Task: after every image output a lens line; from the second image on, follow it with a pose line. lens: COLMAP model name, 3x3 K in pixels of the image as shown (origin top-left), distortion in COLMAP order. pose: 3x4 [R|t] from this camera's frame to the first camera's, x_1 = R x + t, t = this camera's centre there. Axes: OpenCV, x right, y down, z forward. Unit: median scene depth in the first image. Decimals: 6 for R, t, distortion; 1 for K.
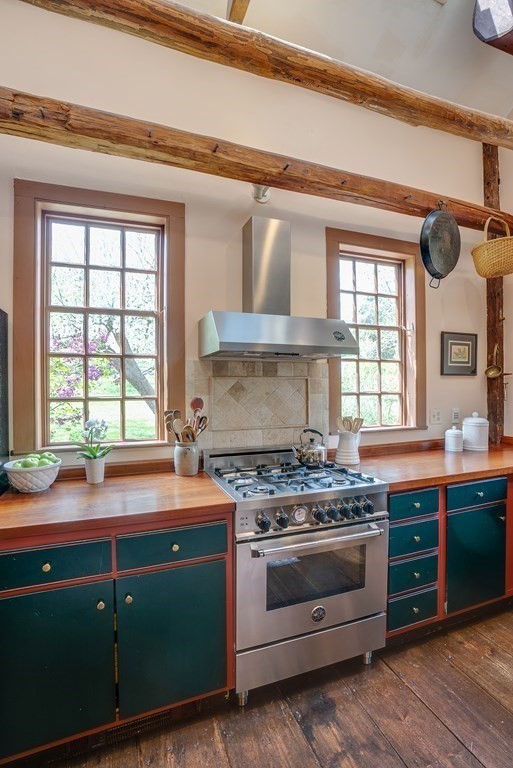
lens RADIAL K [[363.2, 0, 253.9], [0, 363.2, 383.2], [0, 0, 1]] dist [-0.040230, 0.004107]
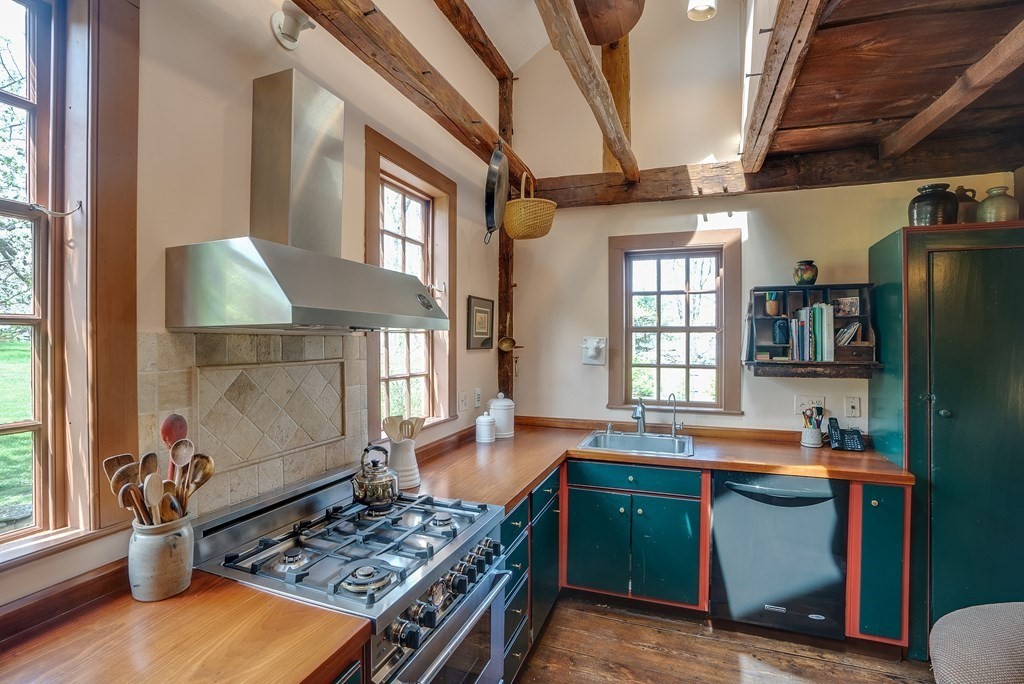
lens RADIAL K [[484.3, 0, 505.9], [0, 484.3, 341.6], [0, 0, 1]] dist [-0.040230, 0.004107]
pose [[0.663682, 0.004059, 0.748004, -0.273208], [-0.009651, 0.999949, 0.003137, -0.050260], [-0.747953, -0.009301, 0.663687, 0.239822]]
